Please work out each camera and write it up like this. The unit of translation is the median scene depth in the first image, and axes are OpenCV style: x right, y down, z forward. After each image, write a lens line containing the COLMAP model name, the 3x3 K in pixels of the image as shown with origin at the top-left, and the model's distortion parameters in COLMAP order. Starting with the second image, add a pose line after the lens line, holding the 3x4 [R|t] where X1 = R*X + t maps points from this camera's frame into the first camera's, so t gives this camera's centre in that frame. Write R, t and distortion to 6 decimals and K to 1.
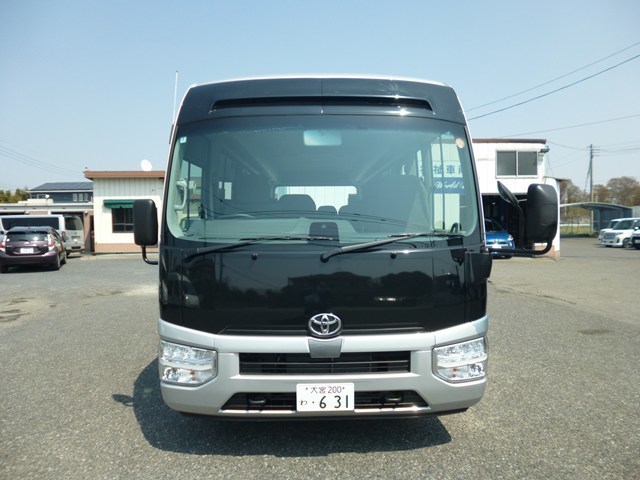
lens RADIAL K [[444.5, 0, 320.9], [0, 444.5, 239.4], [0, 0, 1]] dist [-0.053449, 0.005671]
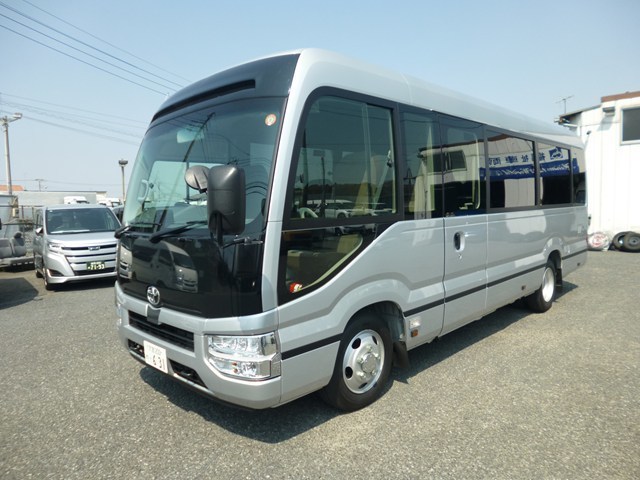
lens RADIAL K [[444.5, 0, 321.1], [0, 444.5, 237.7], [0, 0, 1]] dist [-0.053449, 0.005671]
pose [[0.709418, 0.039334, -0.703690, 1.056937], [-0.008227, 0.998836, 0.047537, -0.023112], [0.704740, -0.027934, 0.708915, 0.438636]]
